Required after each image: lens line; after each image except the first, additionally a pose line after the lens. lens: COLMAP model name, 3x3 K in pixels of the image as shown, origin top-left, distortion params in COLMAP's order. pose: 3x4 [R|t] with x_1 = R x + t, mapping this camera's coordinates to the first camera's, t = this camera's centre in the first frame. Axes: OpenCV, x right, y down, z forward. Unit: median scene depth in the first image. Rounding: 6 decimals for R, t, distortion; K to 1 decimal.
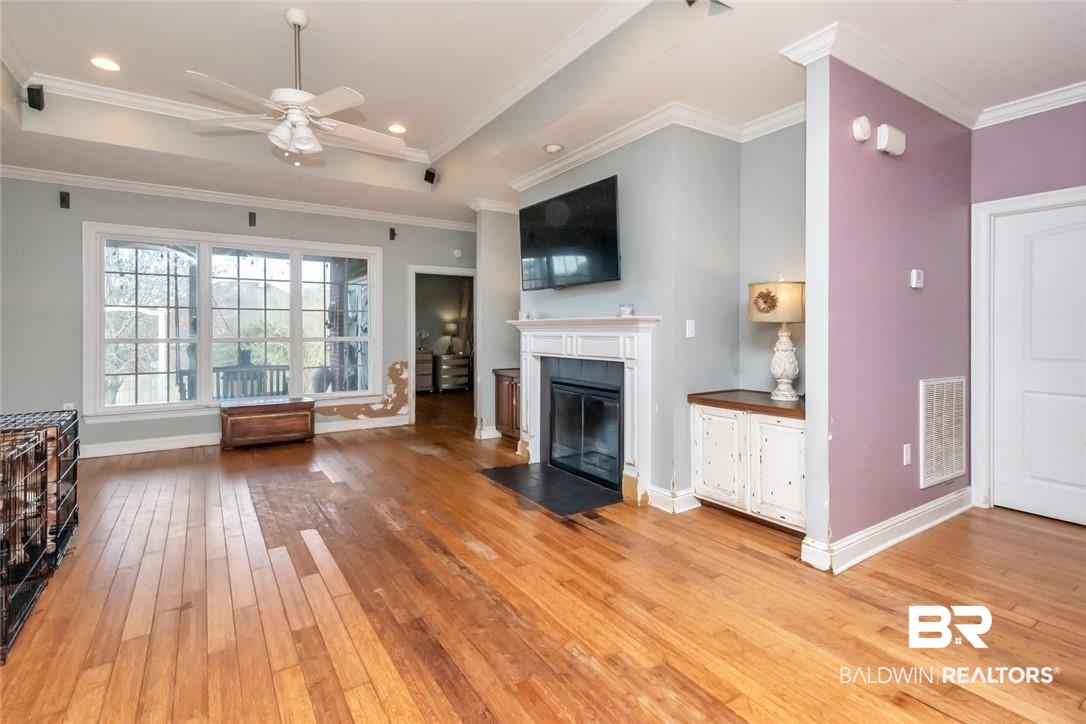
lens RADIAL K [[514.0, 0, 529.5], [0, 514.0, 331.6], [0, 0, 1]] dist [0.006168, 0.000056]
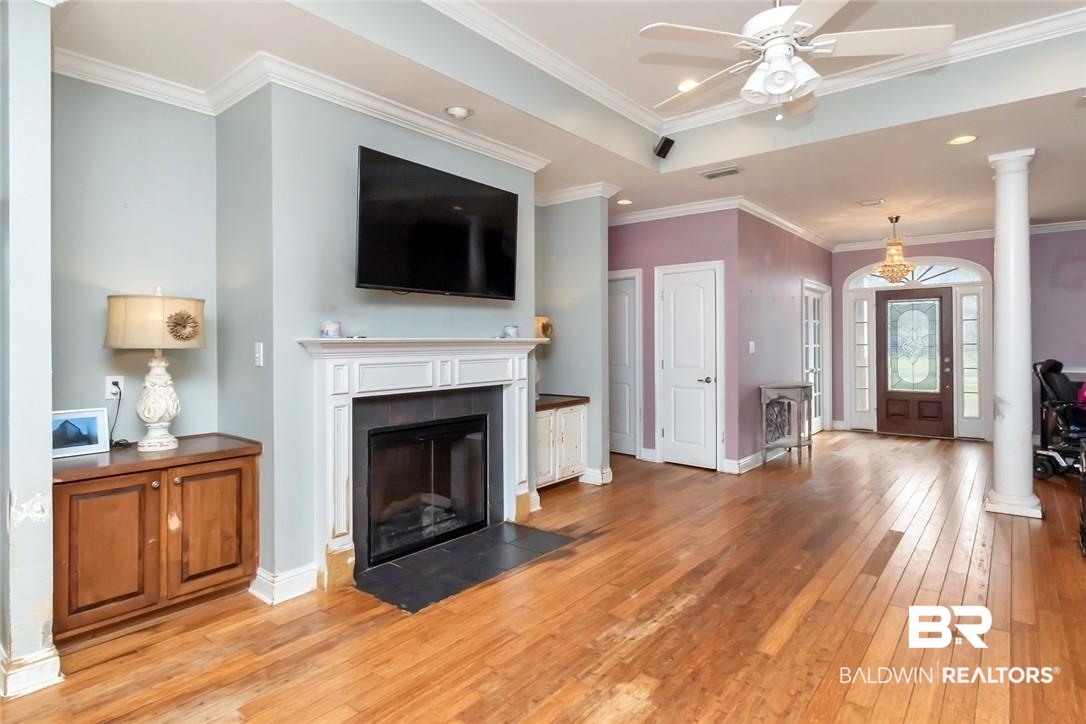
lens RADIAL K [[582.5, 0, 542.5], [0, 582.5, 352.5], [0, 0, 1]] dist [-0.050242, -0.000699]
pose [[-0.313944, 0.002982, 0.949437, -0.973071], [0.024743, 0.999681, 0.005042, -0.005639], [-0.949119, 0.025075, -0.313918, 1.406450]]
